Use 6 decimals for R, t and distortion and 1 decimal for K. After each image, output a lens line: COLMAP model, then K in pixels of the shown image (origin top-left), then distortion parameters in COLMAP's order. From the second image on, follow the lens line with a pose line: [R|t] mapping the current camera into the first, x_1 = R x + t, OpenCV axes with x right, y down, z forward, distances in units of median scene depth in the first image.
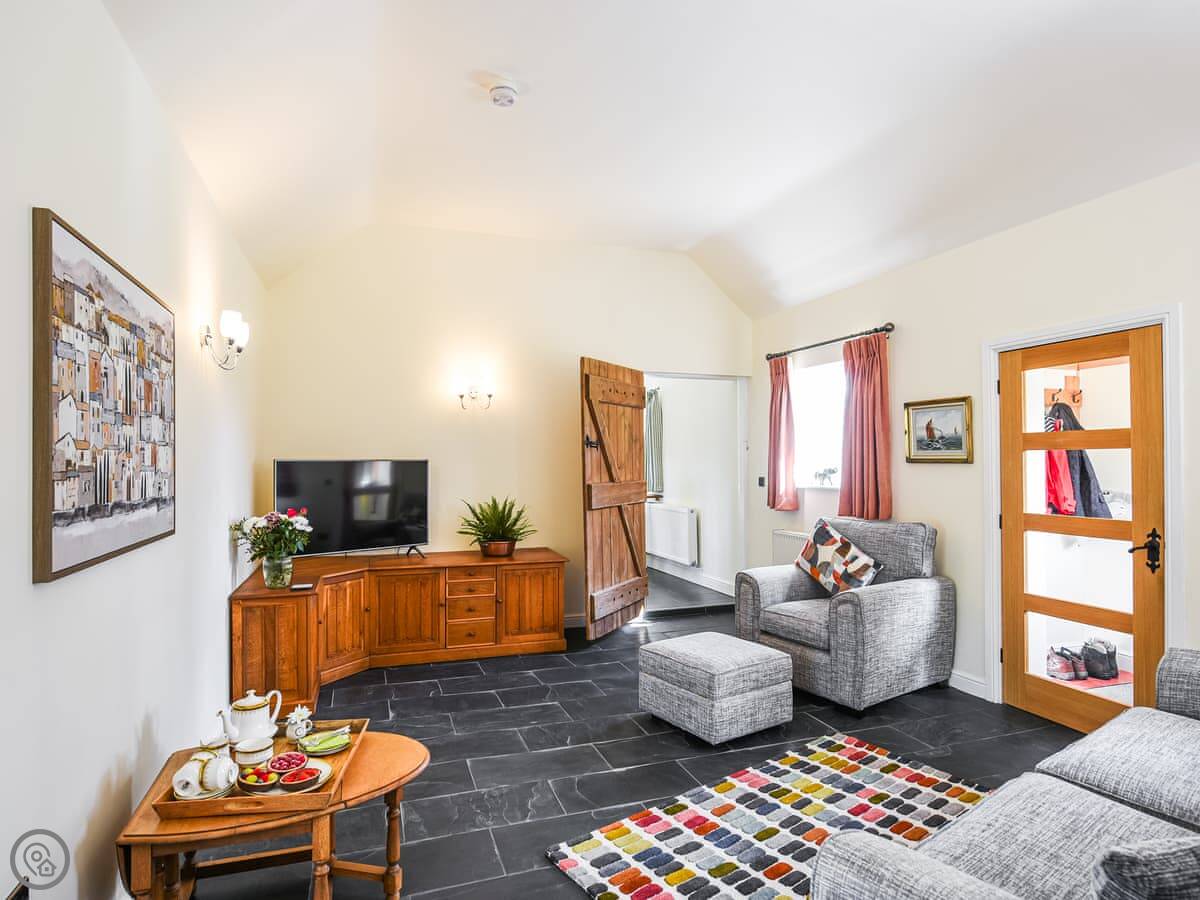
lens RADIAL K [[672.8, 0, 563.5], [0, 672.8, 454.0], [0, 0, 1]] dist [0.001046, 0.000499]
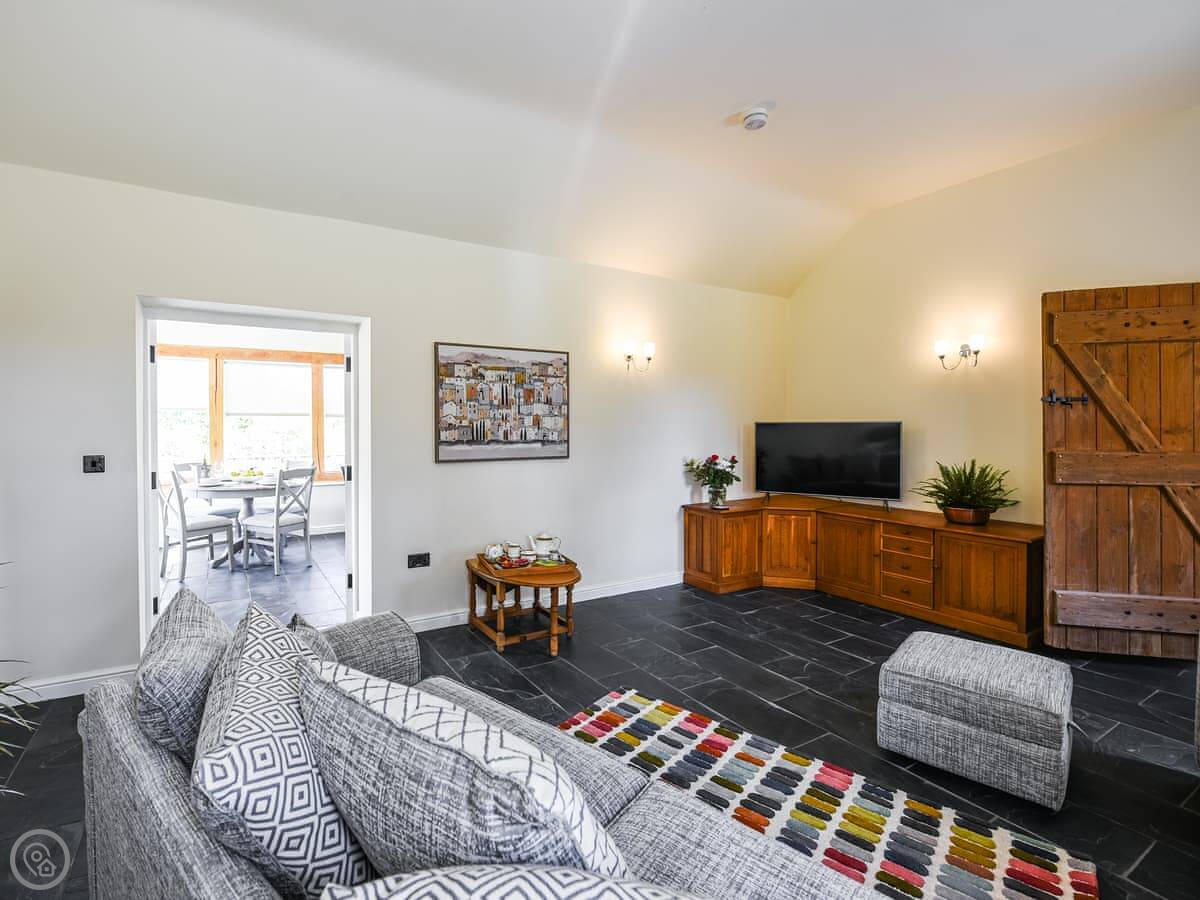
lens RADIAL K [[585.8, 0, 598.7], [0, 585.8, 429.4], [0, 0, 1]] dist [-0.001564, -0.000348]
pose [[0.234011, 0.007552, -0.972205, 0.984986], [0.012030, 0.999871, 0.010662, 0.008384], [0.972159, -0.014190, 0.233890, 0.532689]]
